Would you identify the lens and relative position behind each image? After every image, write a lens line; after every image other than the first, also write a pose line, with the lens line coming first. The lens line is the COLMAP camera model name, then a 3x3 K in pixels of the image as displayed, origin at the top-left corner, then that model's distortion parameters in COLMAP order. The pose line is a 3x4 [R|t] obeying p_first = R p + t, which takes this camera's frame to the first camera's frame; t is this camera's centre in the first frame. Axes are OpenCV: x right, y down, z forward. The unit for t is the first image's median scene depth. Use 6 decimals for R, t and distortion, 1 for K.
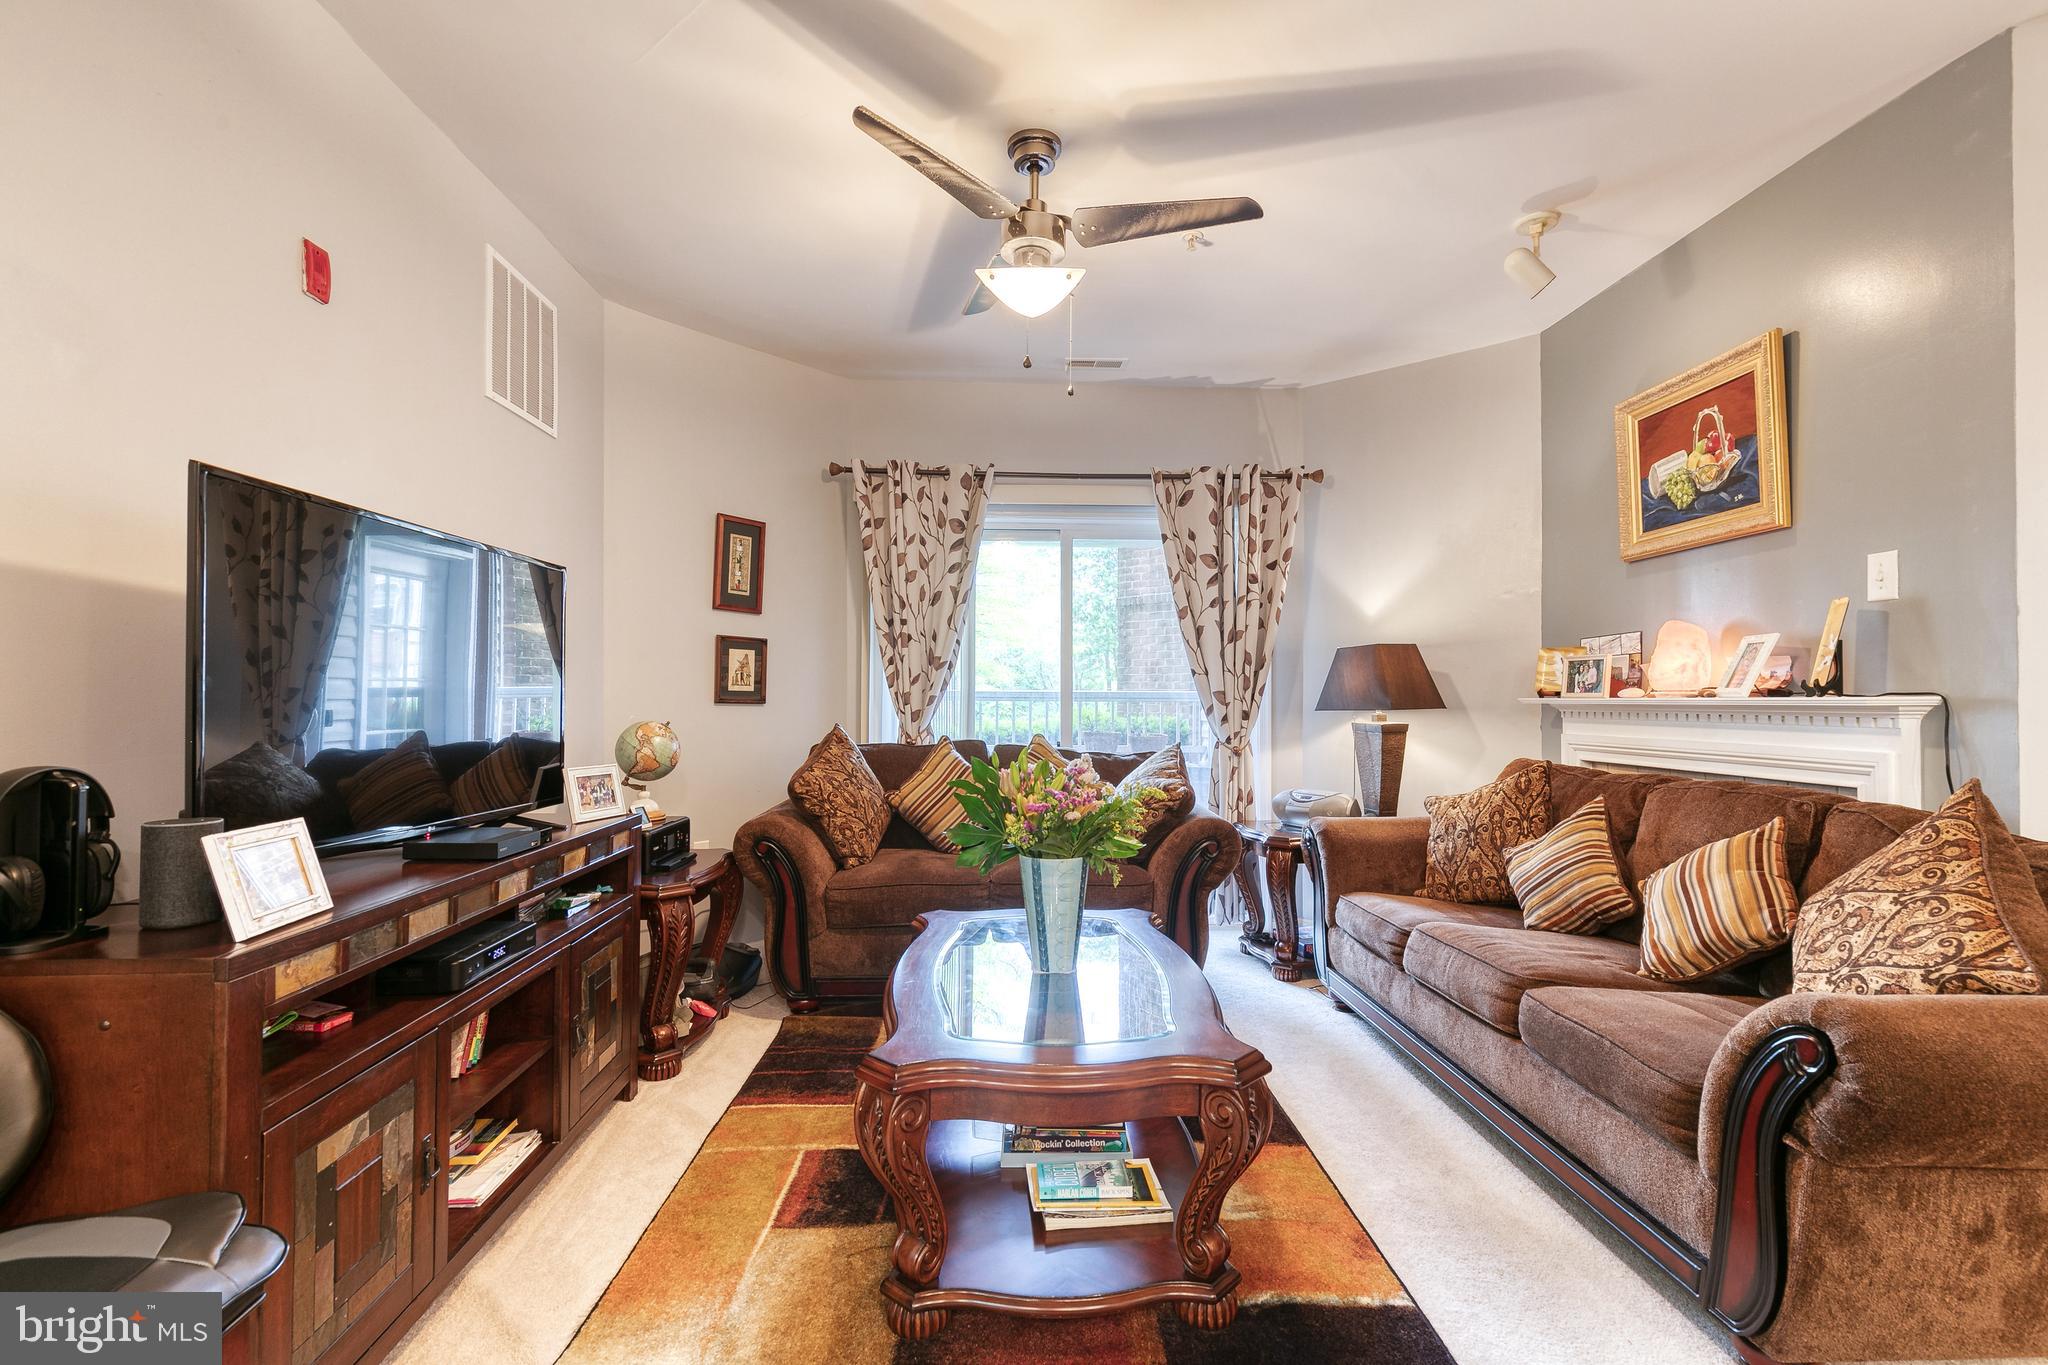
lens RADIAL K [[928.1, 0, 1024.4], [0, 928.1, 675.1], [0, 0, 1]] dist [0.012752, -0.000406]
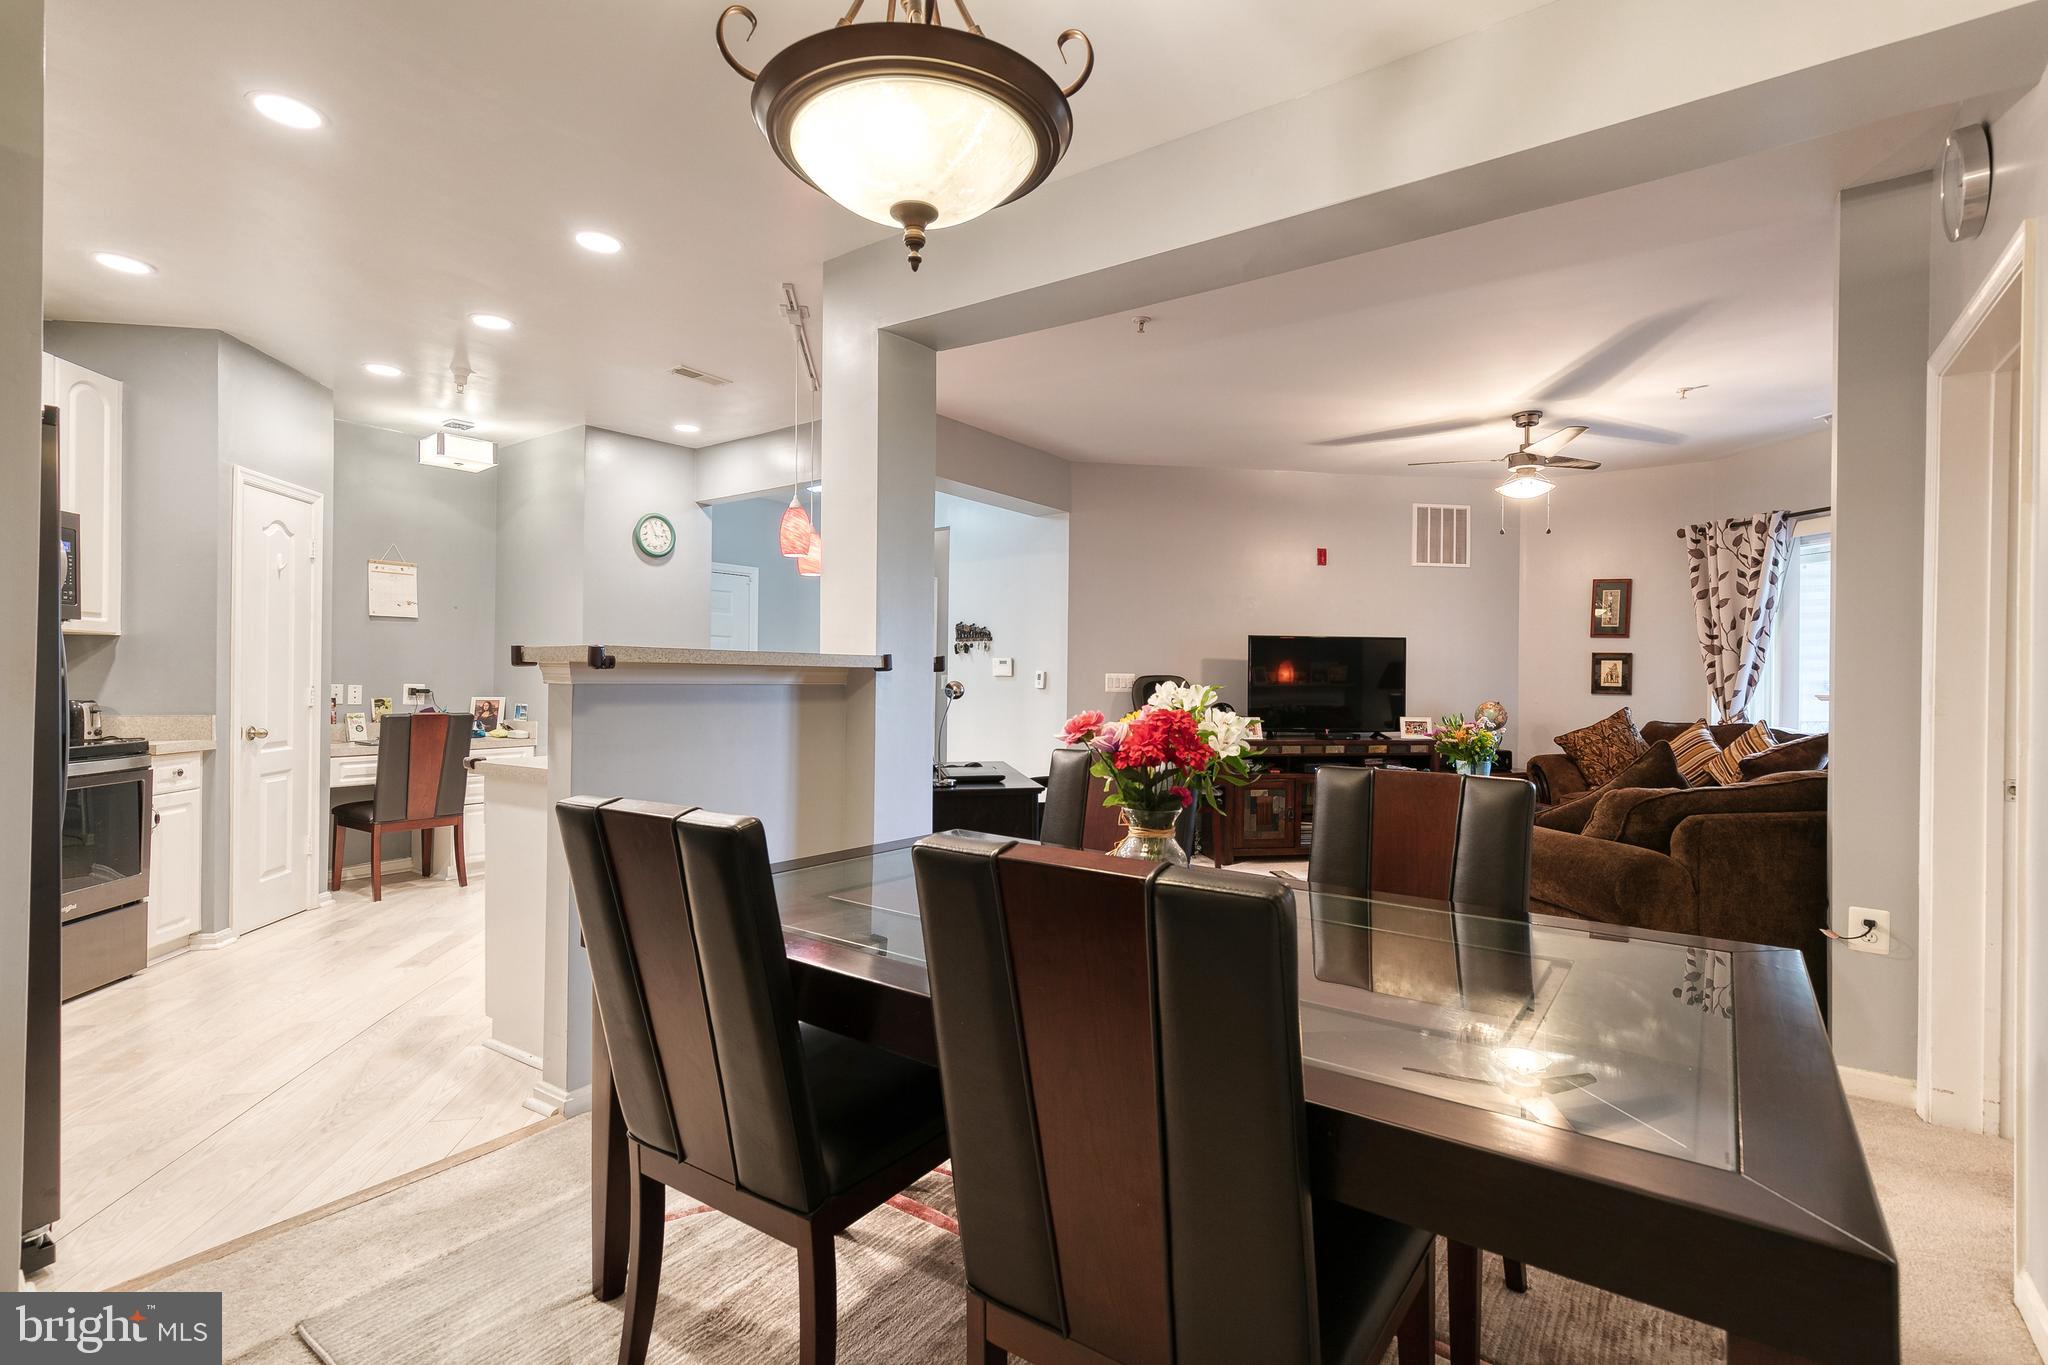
lens RADIAL K [[928.1, 0, 1030.1], [0, 928.1, 680.6], [0, 0, 1]] dist [0.012752, -0.000406]
pose [[0.104099, -0.001046, -0.994566, 1.185976], [0.021781, 0.999762, 0.001228, -0.016588], [0.994328, -0.021790, 0.104097, -0.171549]]
